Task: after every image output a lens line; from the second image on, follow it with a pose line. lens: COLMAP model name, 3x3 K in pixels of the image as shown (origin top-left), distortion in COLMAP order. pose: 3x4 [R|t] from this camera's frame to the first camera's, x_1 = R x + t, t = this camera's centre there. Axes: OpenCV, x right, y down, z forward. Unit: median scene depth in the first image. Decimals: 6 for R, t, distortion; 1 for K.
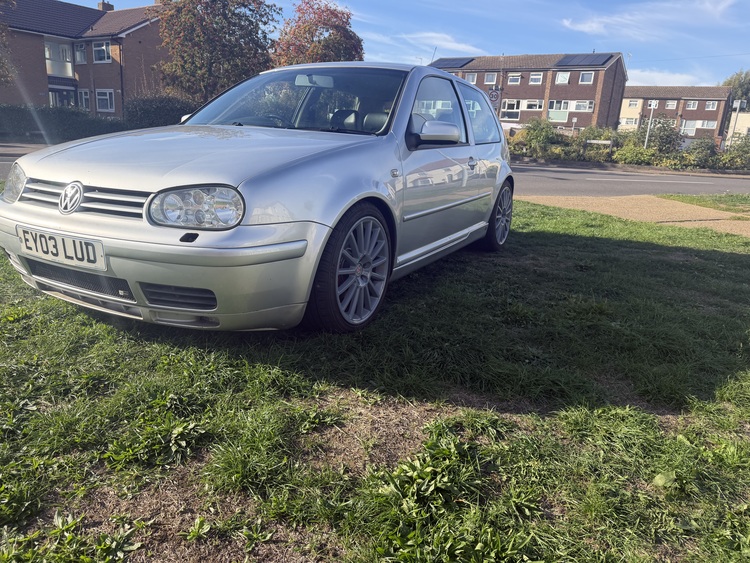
lens RADIAL K [[544.9, 0, 375.0], [0, 544.9, 281.5], [0, 0, 1]] dist [-0.002129, -0.007793]
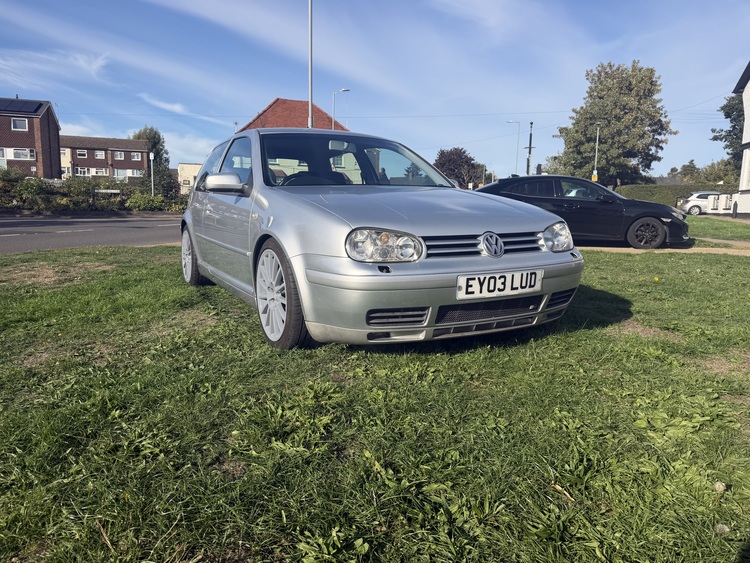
lens RADIAL K [[544.9, 0, 375.0], [0, 544.9, 281.5], [0, 0, 1]] dist [-0.002129, -0.007793]
pose [[0.531288, -0.163840, 0.831198, -0.180252], [0.231976, 0.971759, 0.043271, -0.019261], [-0.814813, 0.169829, 0.554290, 0.054517]]
